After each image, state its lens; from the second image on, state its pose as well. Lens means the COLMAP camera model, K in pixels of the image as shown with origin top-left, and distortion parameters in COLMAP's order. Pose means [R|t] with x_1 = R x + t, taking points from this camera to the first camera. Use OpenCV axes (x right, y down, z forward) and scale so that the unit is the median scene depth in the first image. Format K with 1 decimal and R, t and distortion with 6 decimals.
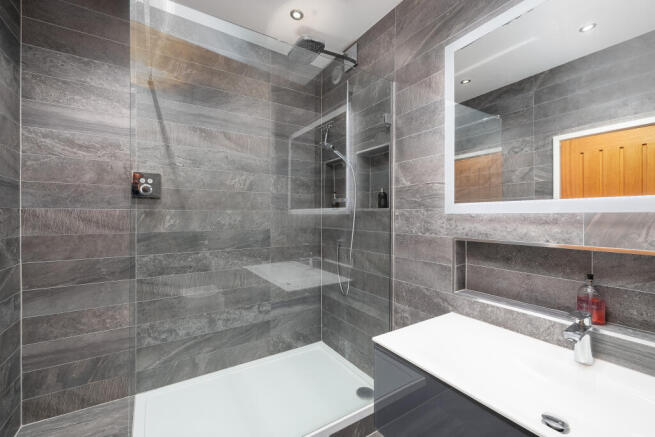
lens RADIAL K [[273.4, 0, 319.6], [0, 273.4, 216.1], [0, 0, 1]] dist [0.001169, 0.001218]
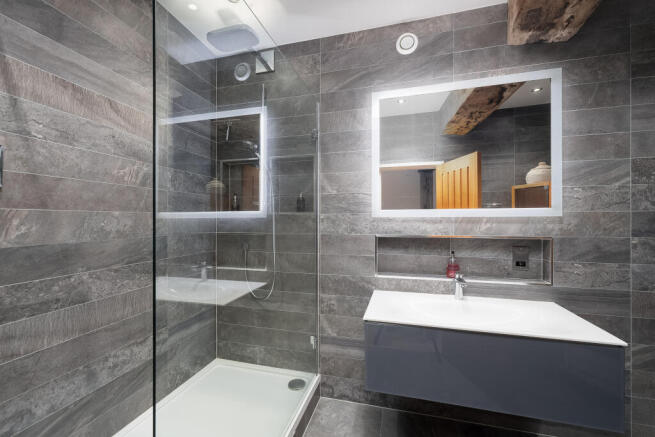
lens RADIAL K [[274.7, 0, 327.5], [0, 274.7, 218.5], [0, 0, 1]] dist [0.001657, 0.000571]
pose [[0.741556, 0.000463, 0.670891, -0.481049], [0.003145, 0.999986, -0.004166, 0.002208], [-0.670884, 0.005199, 0.741544, 0.120560]]
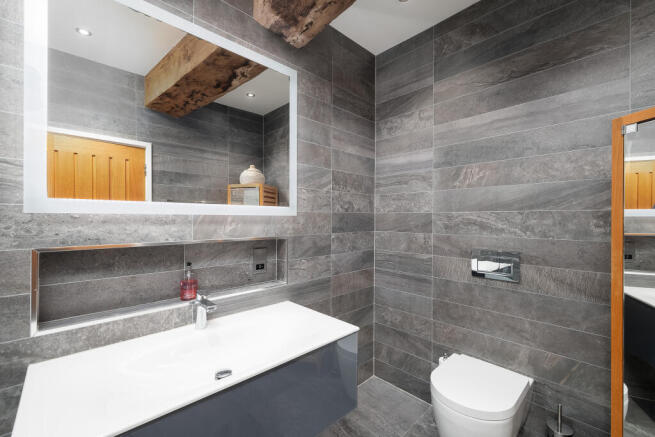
lens RADIAL K [[274.7, 0, 327.5], [0, 274.7, 218.5], [0, 0, 1]] dist [0.001657, 0.000571]
pose [[-0.190505, -0.000333, 0.981686, -0.234767], [-0.001331, 0.999999, 0.000081, 0.002981], [-0.981685, -0.001291, -0.190506, 0.348483]]
